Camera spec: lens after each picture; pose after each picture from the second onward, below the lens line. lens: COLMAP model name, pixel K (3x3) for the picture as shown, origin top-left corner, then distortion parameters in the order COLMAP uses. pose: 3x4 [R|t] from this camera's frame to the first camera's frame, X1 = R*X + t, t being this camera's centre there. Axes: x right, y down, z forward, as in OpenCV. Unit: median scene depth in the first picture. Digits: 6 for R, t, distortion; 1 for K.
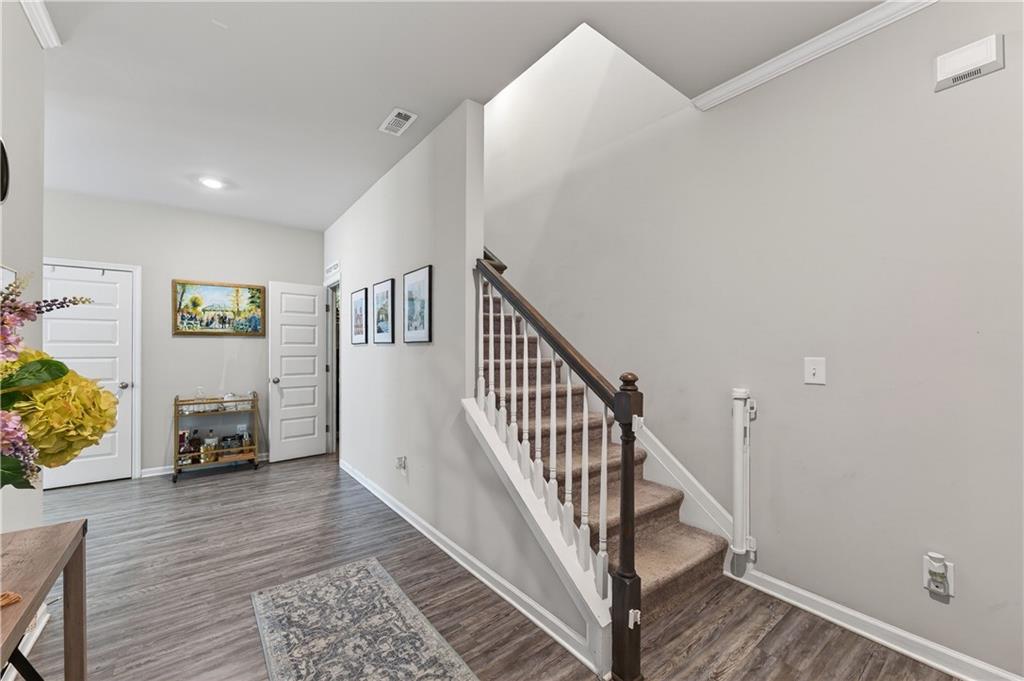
lens RADIAL K [[402.3, 0, 512.2], [0, 402.3, 347.7], [0, 0, 1]] dist [0.000275, 0.000140]
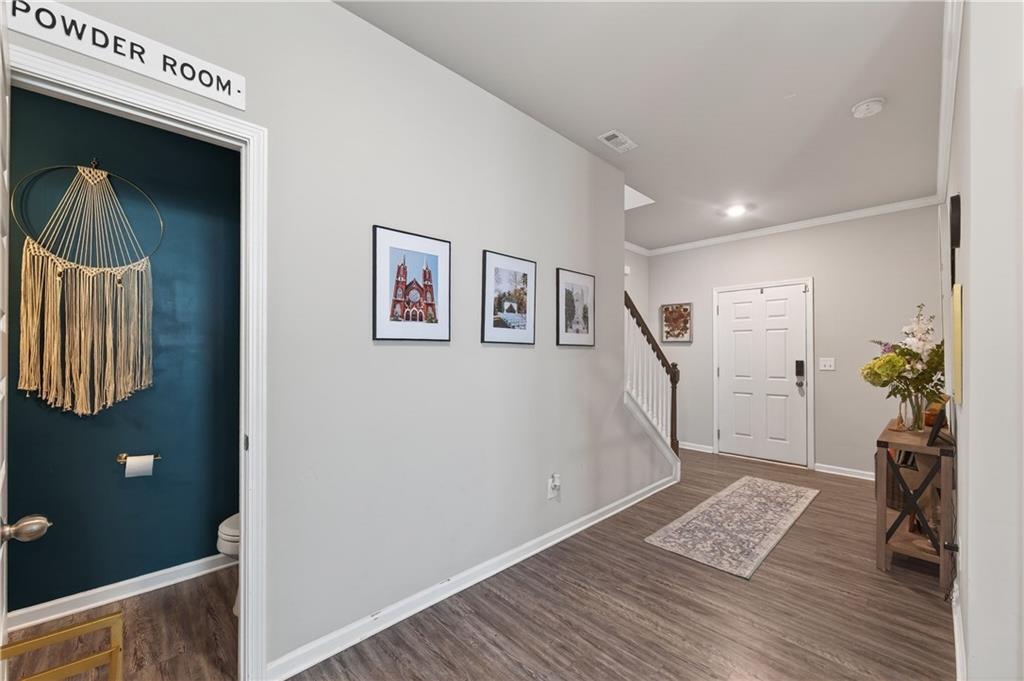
lens RADIAL K [[402.3, 0, 506.6], [0, 402.3, 350.7], [0, 0, 1]] dist [0.000275, 0.000140]
pose [[-0.093926, 0.011069, 0.995518, -1.644627], [-0.006845, 0.999907, -0.011763, 0.016884], [-0.995556, -0.007919, -0.093841, 1.723203]]
